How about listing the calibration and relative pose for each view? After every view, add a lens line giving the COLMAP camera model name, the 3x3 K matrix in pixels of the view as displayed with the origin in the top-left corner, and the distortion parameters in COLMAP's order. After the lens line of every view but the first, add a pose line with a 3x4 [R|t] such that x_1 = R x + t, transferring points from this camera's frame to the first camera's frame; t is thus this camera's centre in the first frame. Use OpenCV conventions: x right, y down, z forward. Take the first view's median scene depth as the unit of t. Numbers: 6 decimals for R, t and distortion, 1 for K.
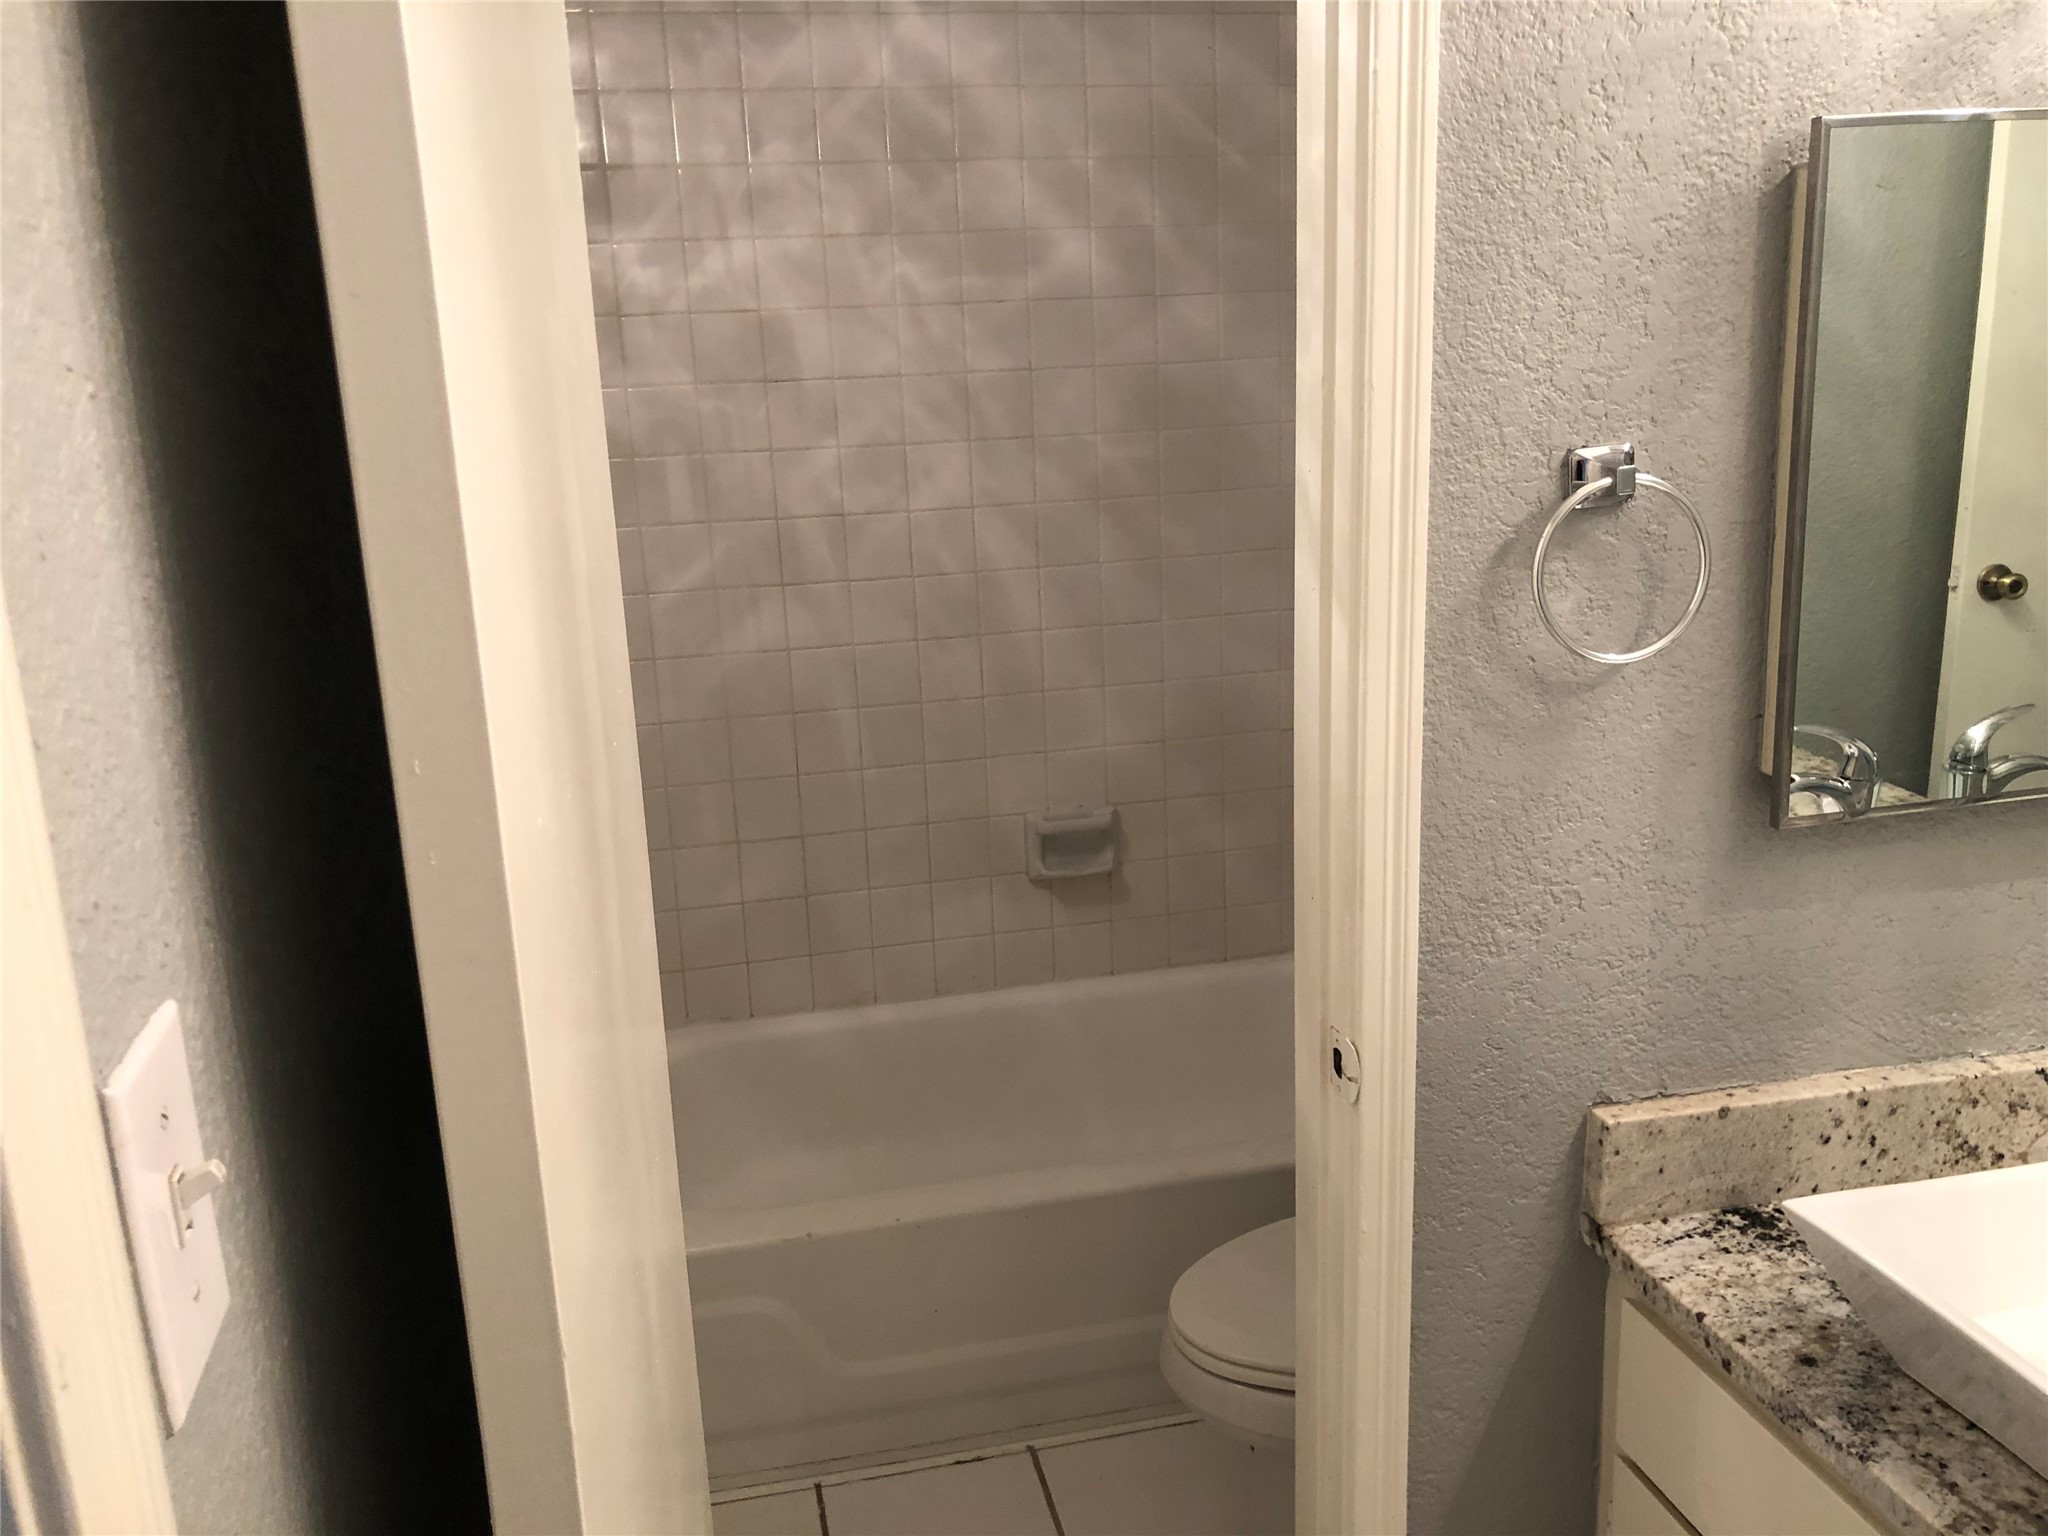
lens RADIAL K [[1713.7, 0, 1015.1], [0, 1713.7, 723.8], [0, 0, 1]] dist [0.013913, 0.001081]
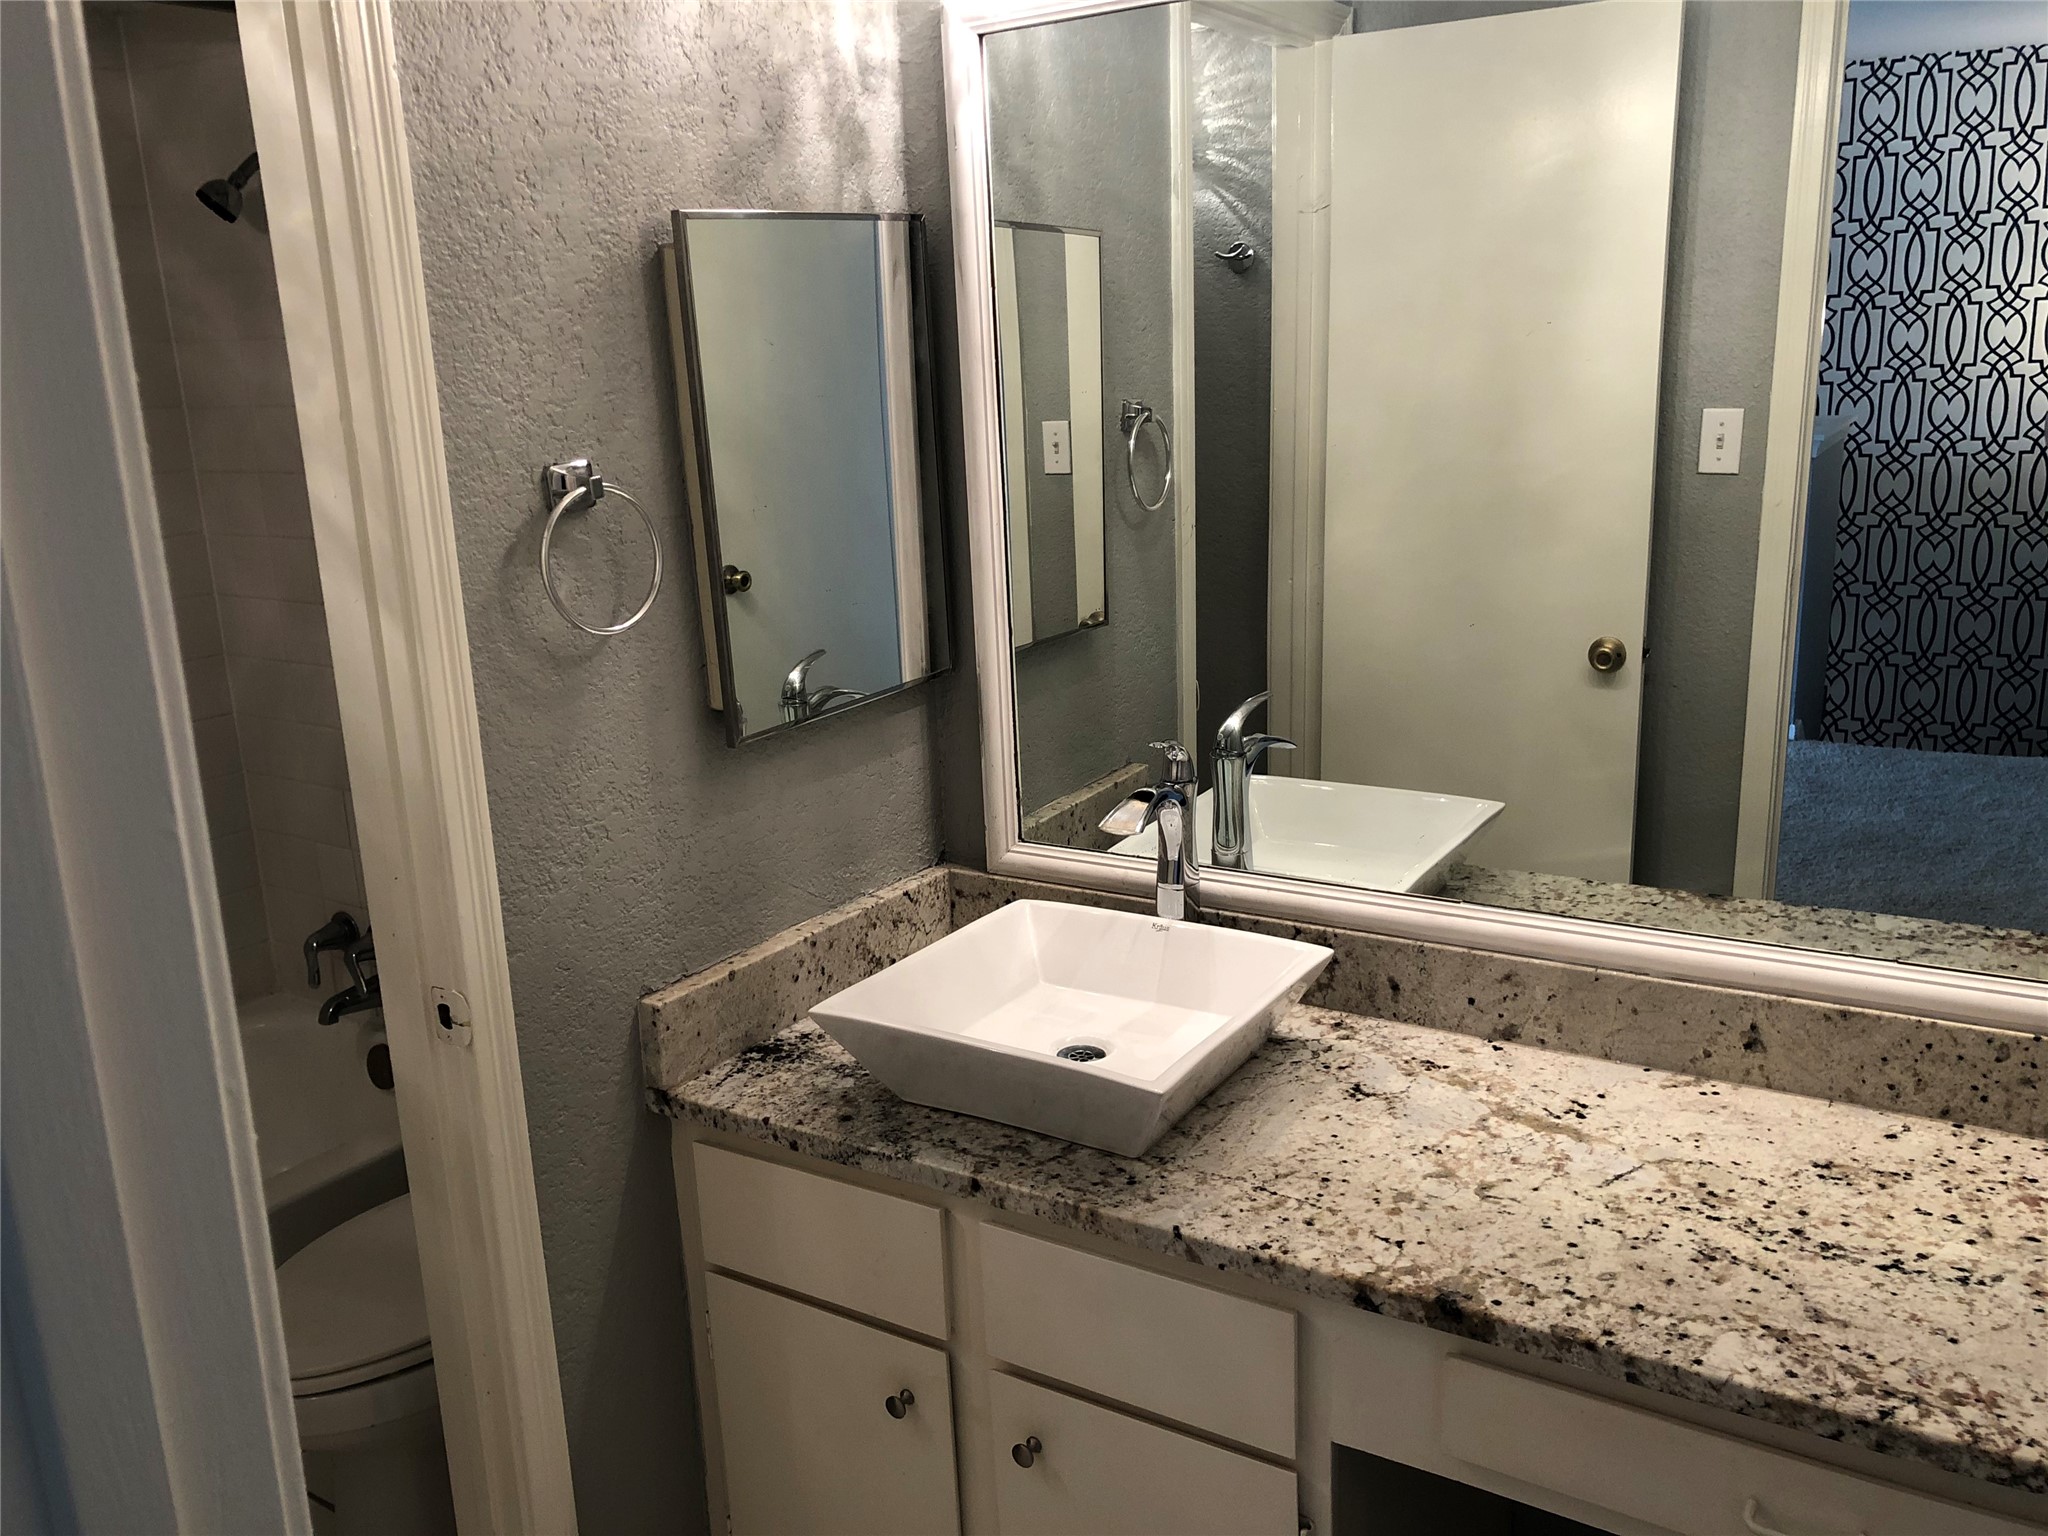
lens RADIAL K [[1713.7, 0, 1015.1], [0, 1713.7, 723.8], [0, 0, 1]] dist [0.013913, 0.001081]
pose [[0.717303, -0.154332, 0.679454, -0.288841], [0.184734, 0.982386, 0.028116, 0.047237], [-0.671826, 0.105351, 0.733179, -0.103009]]
